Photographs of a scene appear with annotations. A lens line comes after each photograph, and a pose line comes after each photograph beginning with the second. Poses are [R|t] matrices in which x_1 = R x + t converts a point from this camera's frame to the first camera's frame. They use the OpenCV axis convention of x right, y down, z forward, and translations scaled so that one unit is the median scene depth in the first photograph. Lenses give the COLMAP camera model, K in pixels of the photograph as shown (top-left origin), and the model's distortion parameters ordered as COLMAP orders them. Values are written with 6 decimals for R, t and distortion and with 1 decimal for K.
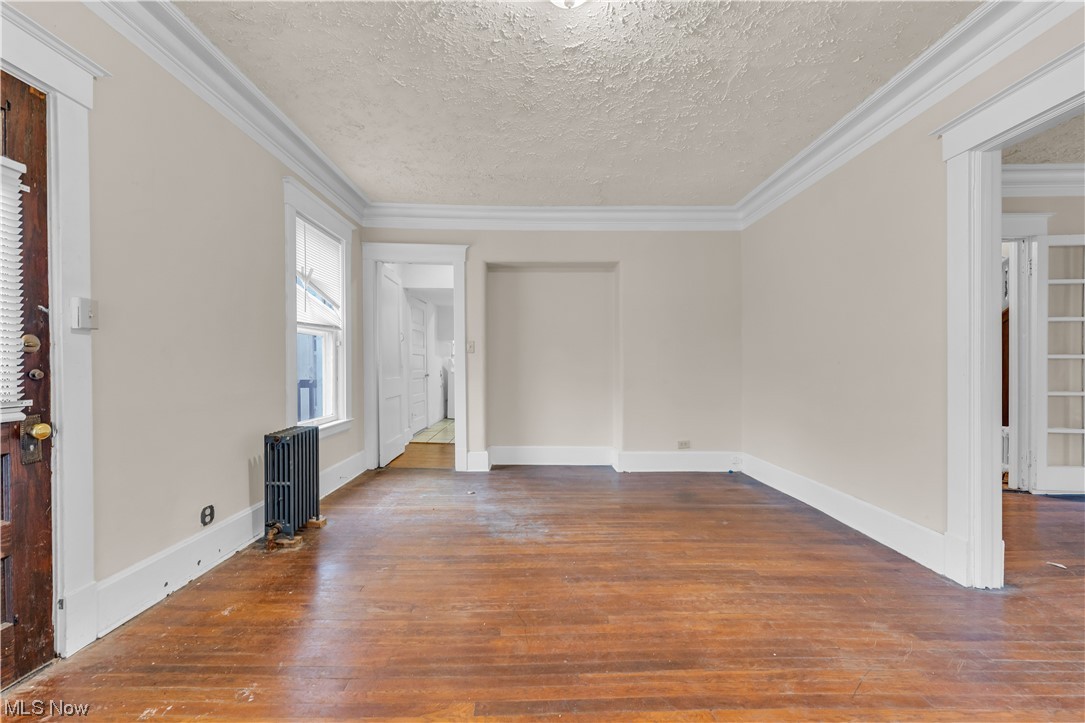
lens RADIAL K [[436.6, 0, 535.8], [0, 436.6, 366.5], [0, 0, 1]] dist [0.000545, -0.000087]
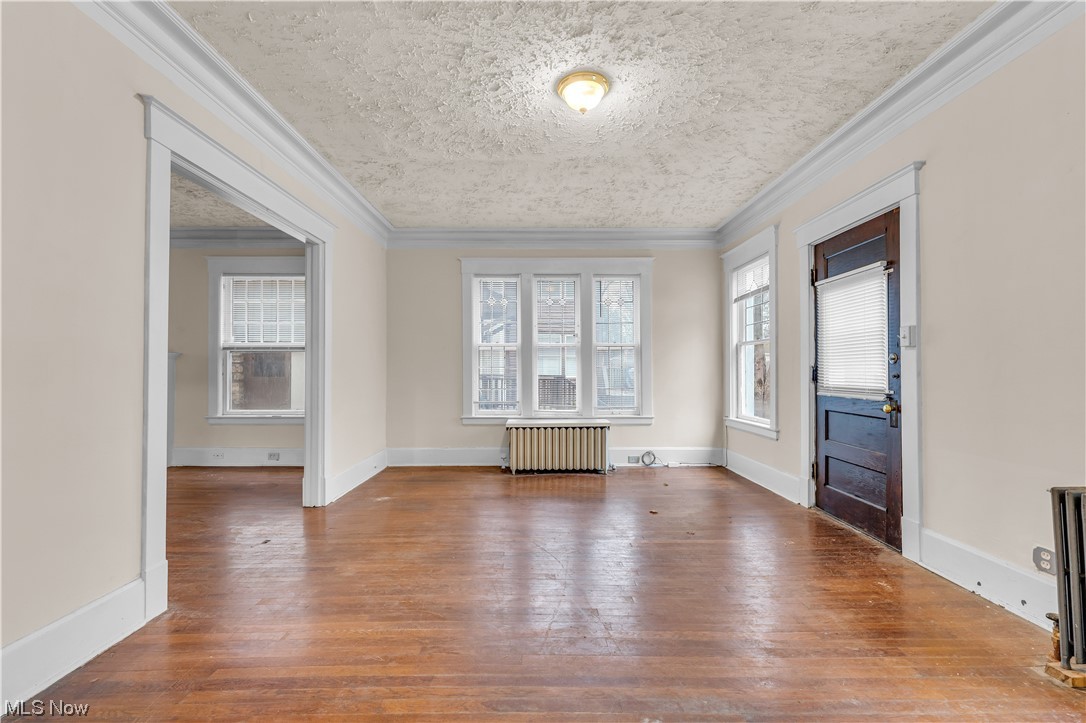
lens RADIAL K [[430.6, 0, 538.4], [0, 430.6, 370.2], [0, 0, 1]] dist [-0.001895, 0.000041]
pose [[-0.999989, 0.003722, -0.002940, 0.190944], [0.003715, 0.999990, 0.002447, -0.011110], [0.002949, 0.002436, -0.999993, 1.979510]]
